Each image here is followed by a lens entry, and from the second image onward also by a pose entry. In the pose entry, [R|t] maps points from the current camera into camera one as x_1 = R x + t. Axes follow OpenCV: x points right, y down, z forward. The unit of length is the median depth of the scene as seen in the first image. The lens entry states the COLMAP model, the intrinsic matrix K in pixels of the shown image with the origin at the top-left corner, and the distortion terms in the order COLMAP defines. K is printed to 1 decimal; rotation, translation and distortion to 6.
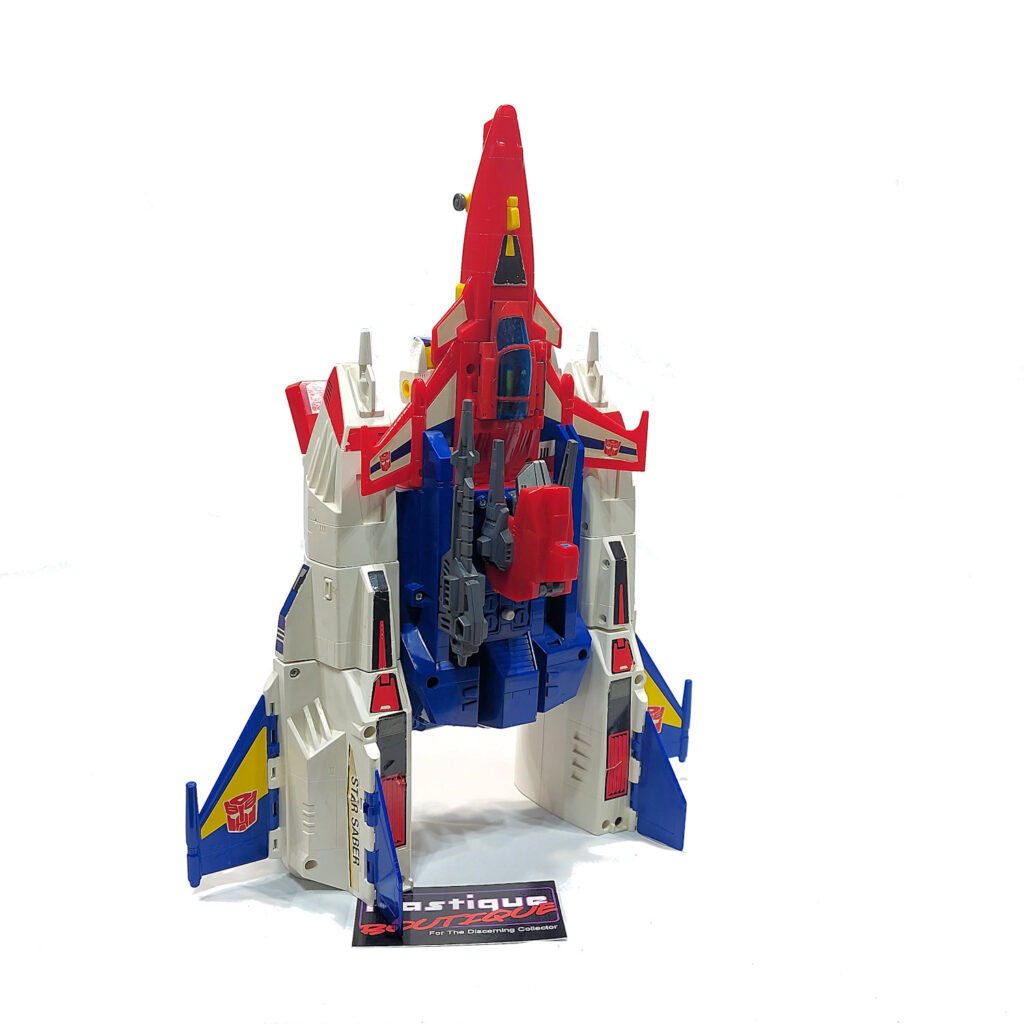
lens RADIAL K [[1196.5, 0, 510.1], [0, 1196.5, 522.0], [0, 0, 1]] dist [0.063636, -0.005820]
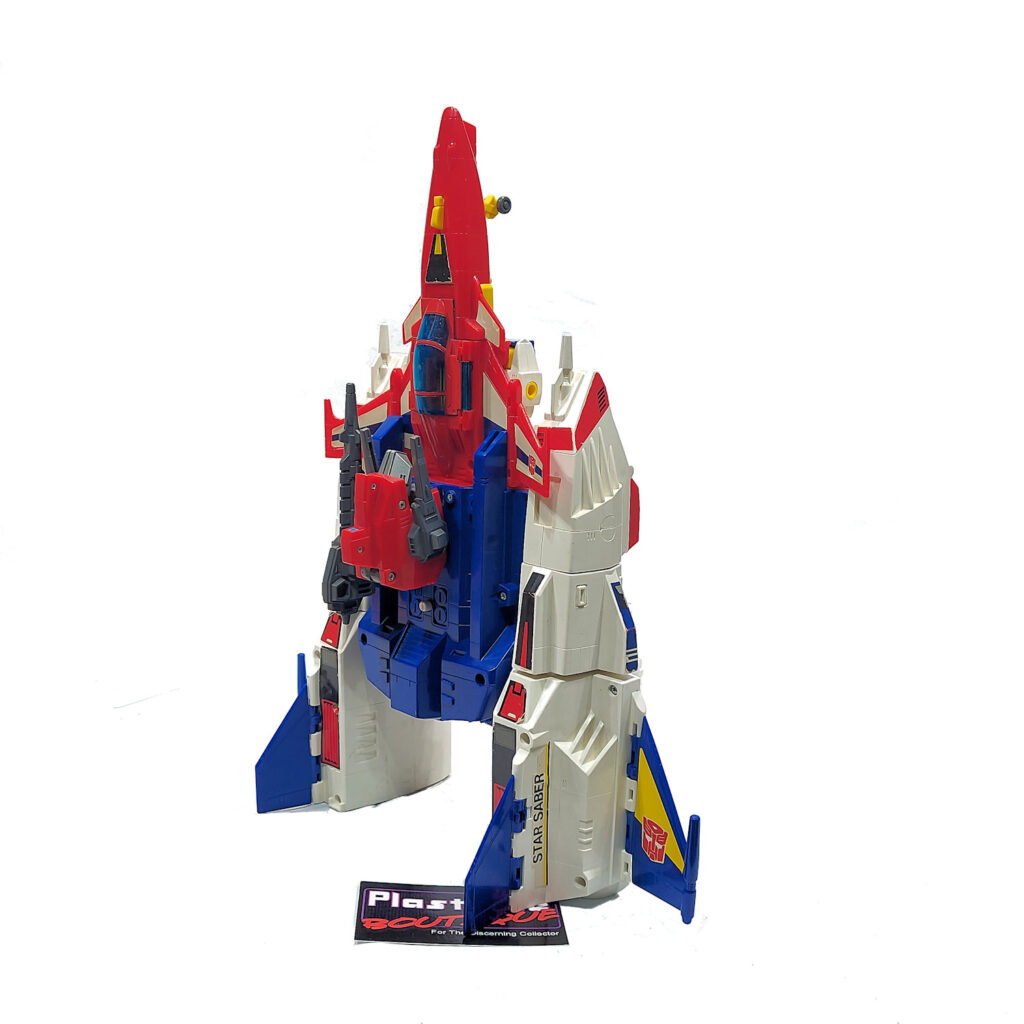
lens RADIAL K [[1196.5, 0, 510.1], [0, 1196.5, 522.0], [0, 0, 1]] dist [0.063636, -0.005820]
pose [[0.180691, 0.154593, -0.971315, 1.033465], [-0.217570, 0.969387, 0.113812, -0.129091], [0.959174, 0.190764, 0.208794, 0.880930]]
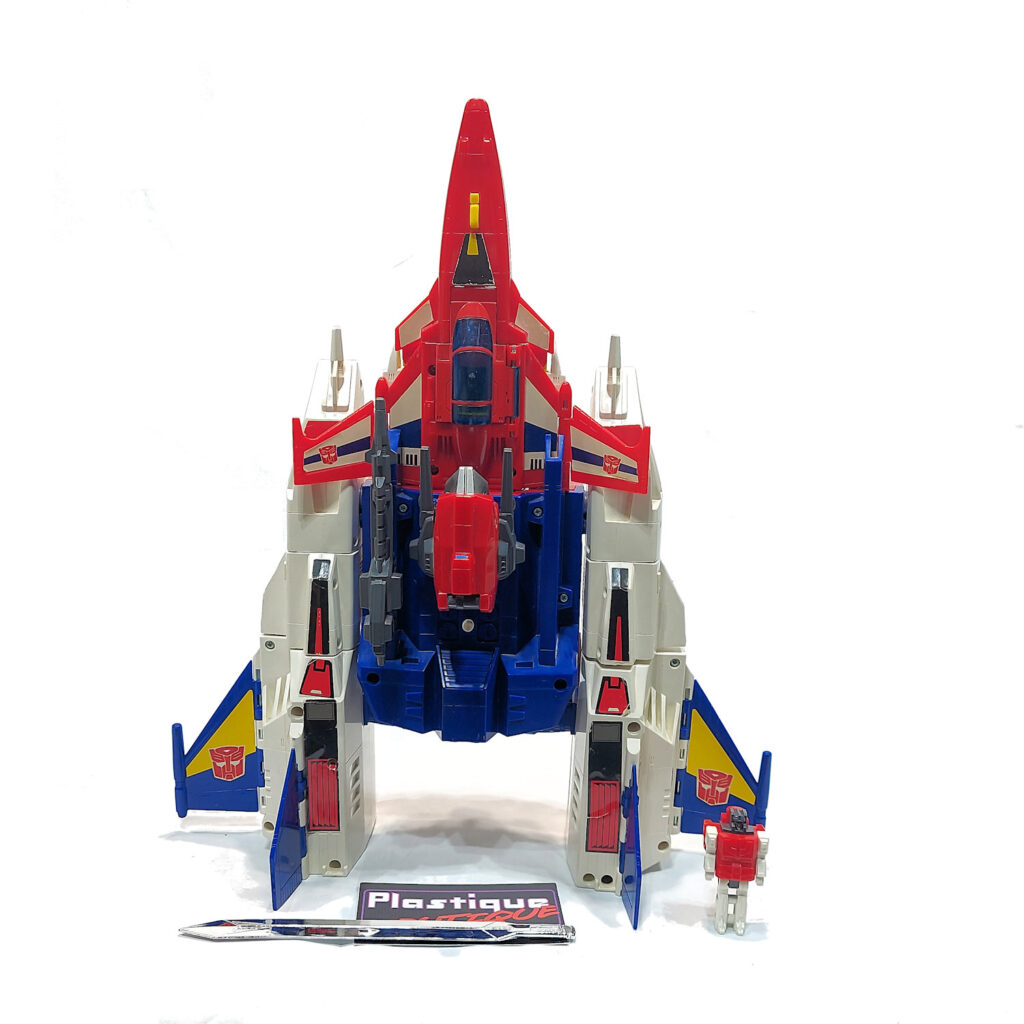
lens RADIAL K [[1196.5, 0, 510.1], [0, 1196.5, 522.0], [0, 0, 1]] dist [0.063636, -0.005820]
pose [[0.806534, 0.107839, -0.581269, 0.603513], [-0.117137, 0.992879, 0.021670, -0.032329], [0.579467, 0.050610, 0.813423, 0.240805]]
